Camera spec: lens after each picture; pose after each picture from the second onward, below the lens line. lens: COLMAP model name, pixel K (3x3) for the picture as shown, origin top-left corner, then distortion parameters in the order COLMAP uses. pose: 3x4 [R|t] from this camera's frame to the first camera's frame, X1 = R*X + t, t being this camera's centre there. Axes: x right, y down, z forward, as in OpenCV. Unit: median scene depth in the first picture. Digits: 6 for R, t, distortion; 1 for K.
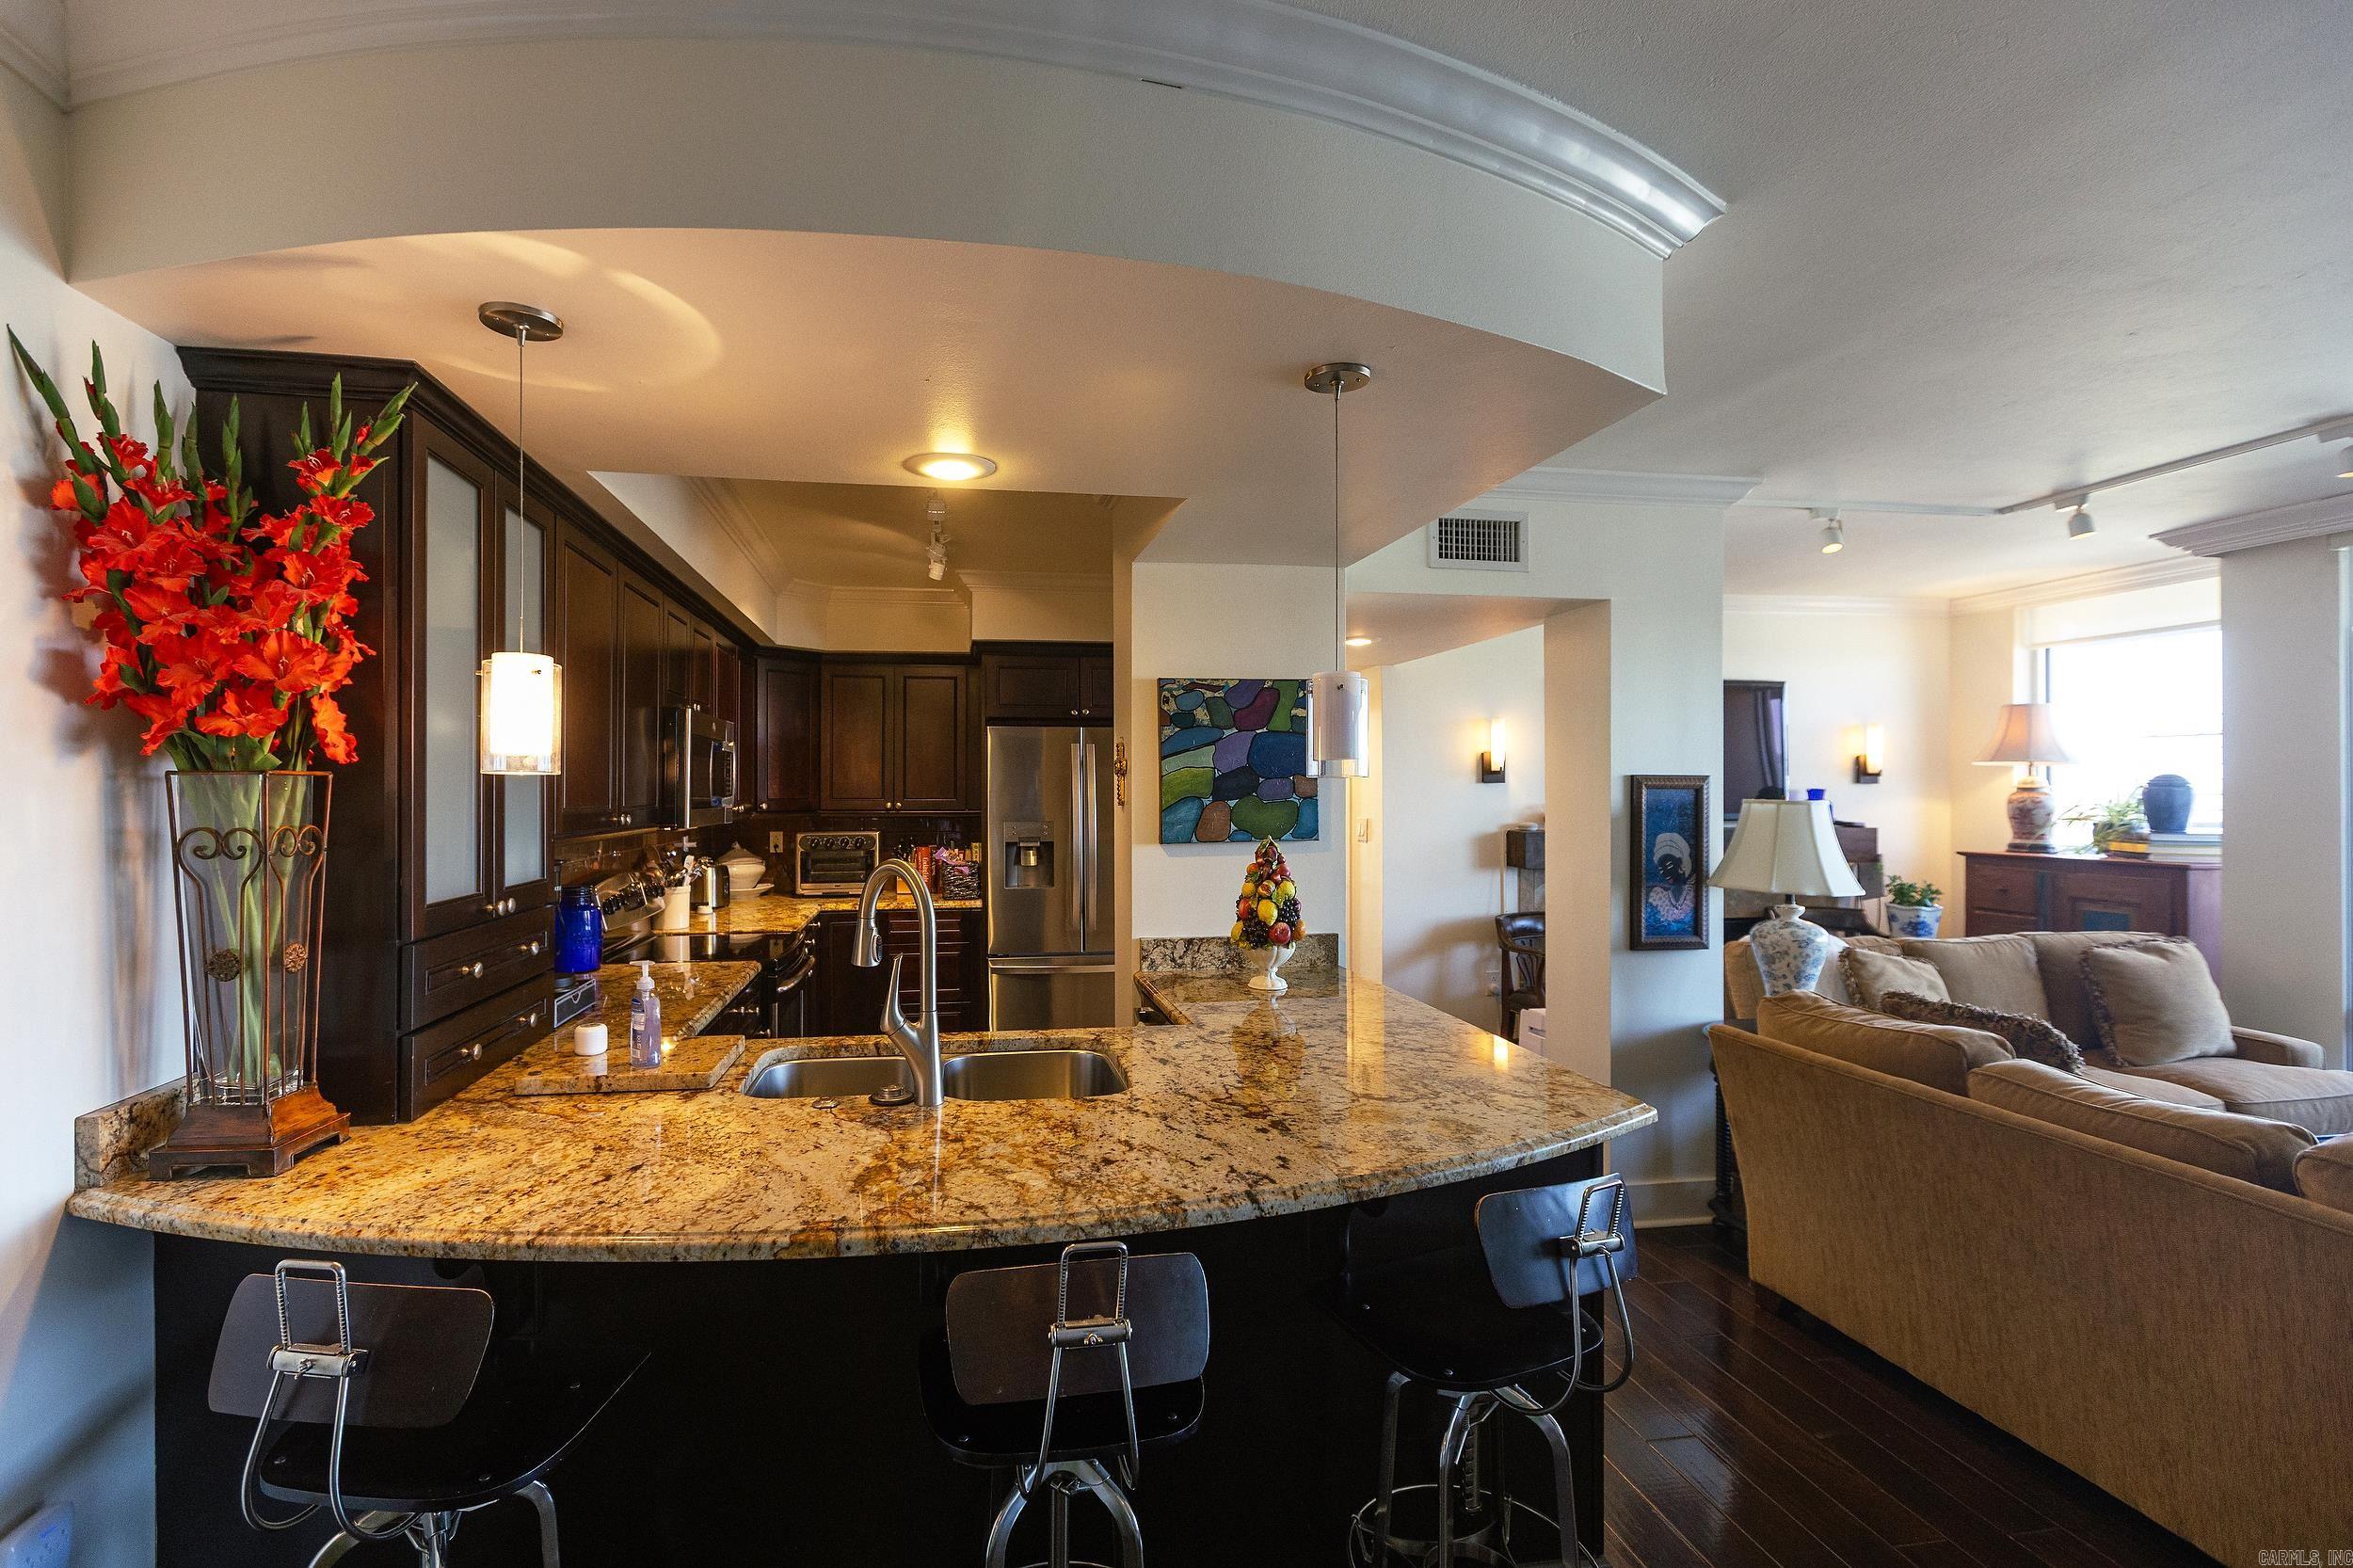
lens RADIAL K [[1058.3, 0, 1093.4], [0, 1058.3, 787.7], [0, 0, 1]] dist [0.002848, -0.001232]
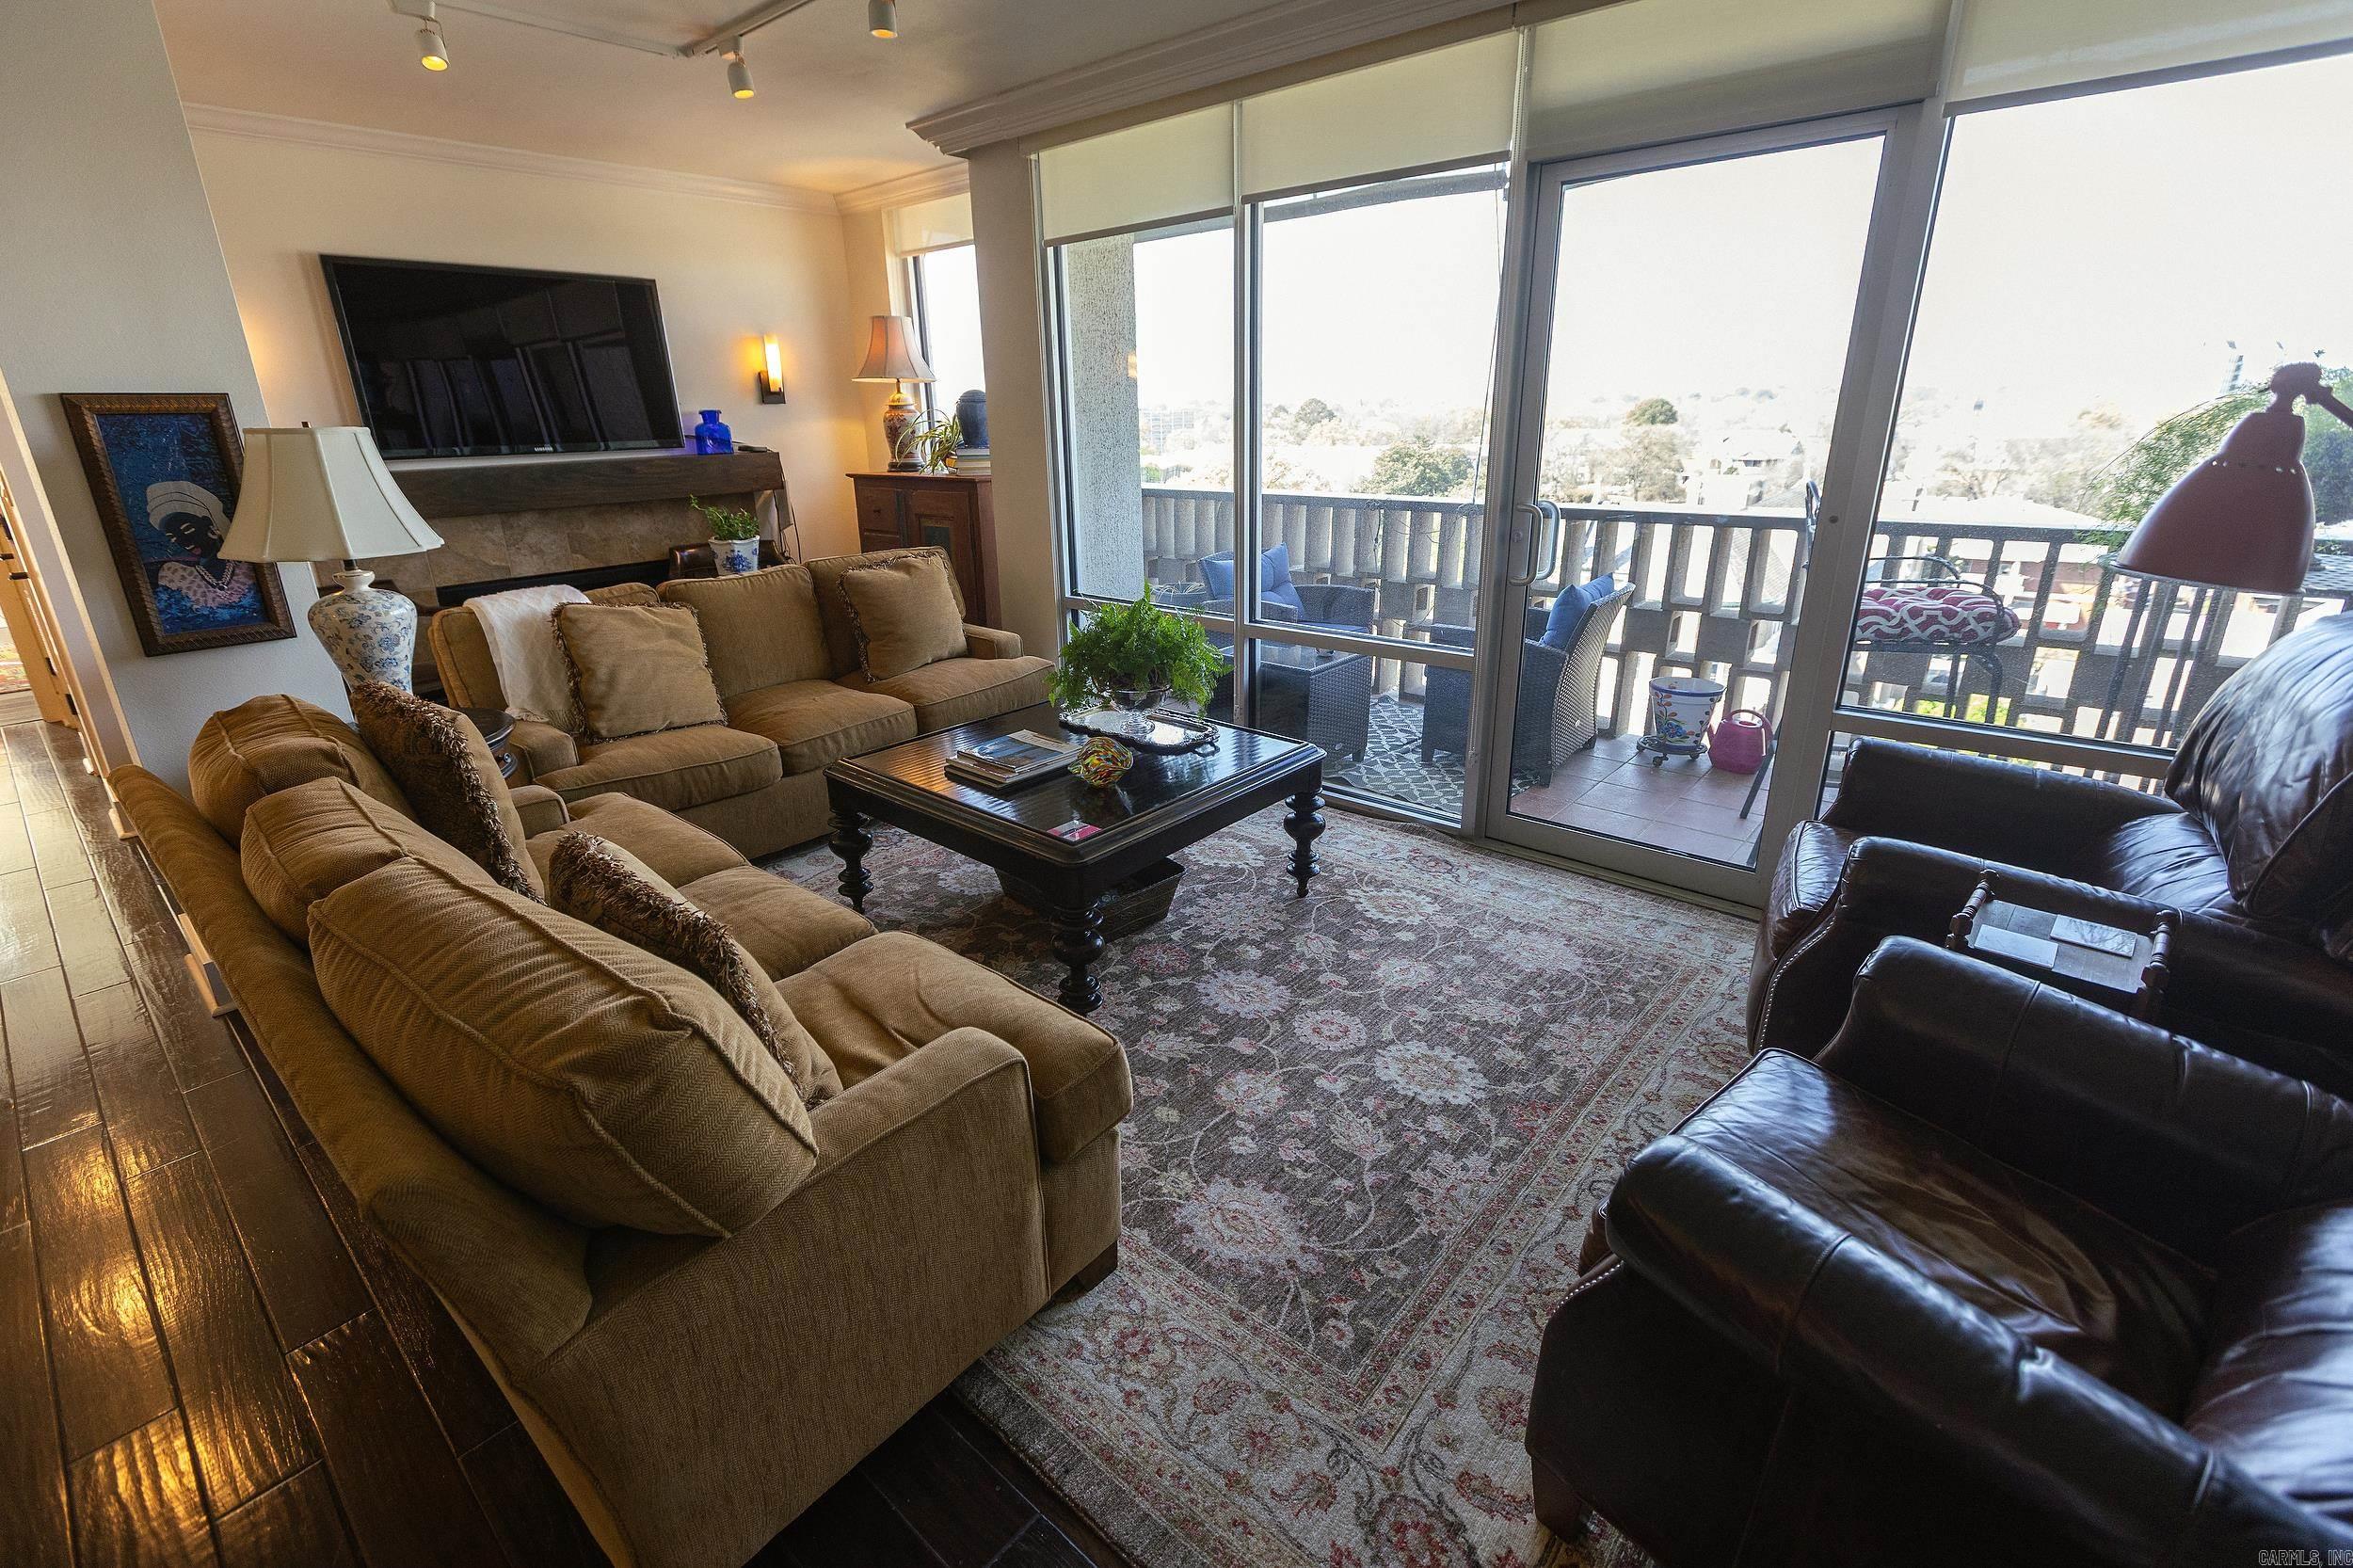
lens RADIAL K [[1058.3, 0, 1148.2], [0, 1058.3, 767.2], [0, 0, 1]] dist [0.002848, -0.001232]
pose [[0.759491, -0.224776, 0.610450, 0.562816], [0.021672, 0.946628, 0.321599, 0.010419], [-0.650157, -0.231022, 0.723827, 0.039112]]
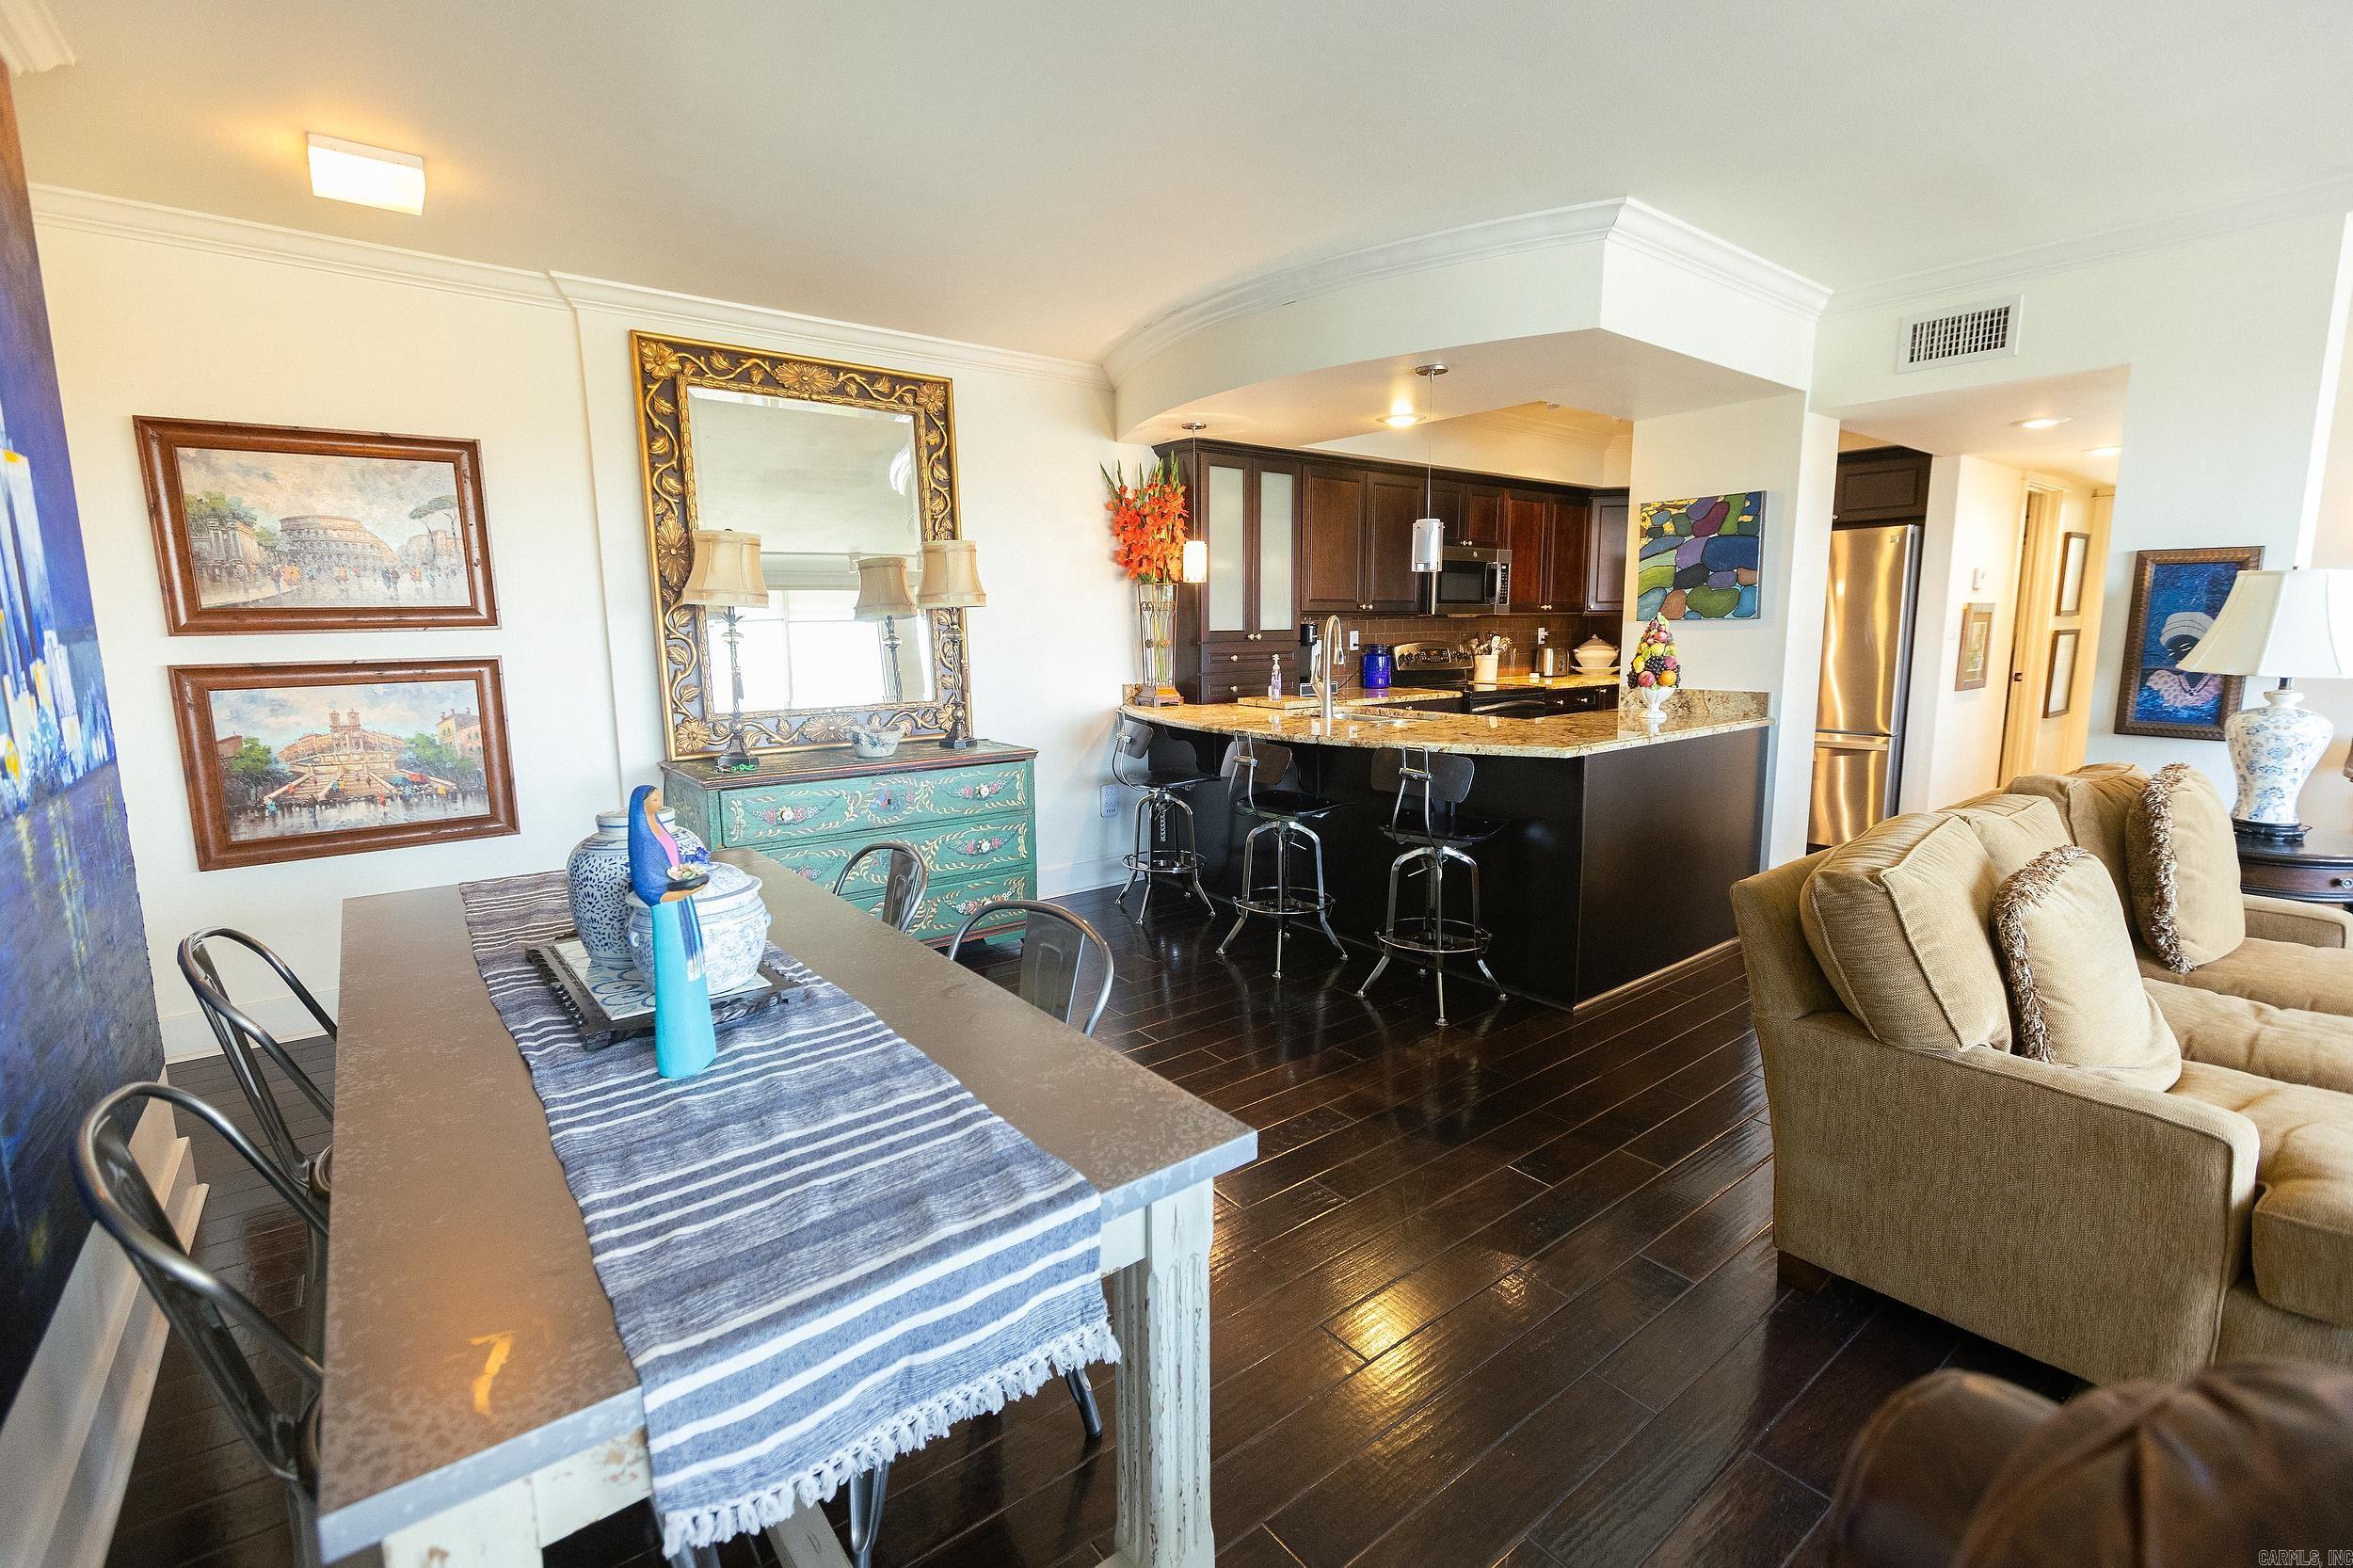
lens RADIAL K [[1029.5, 0, 1182.3], [0, 1029.5, 774.5], [0, 0, 1]] dist [-0.000567, 0.001299]
pose [[0.487280, 0.127039, -0.863956, 0.910110], [0.009460, 0.988535, 0.150693, 0.038691], [0.873194, -0.081603, 0.480492, -0.213926]]
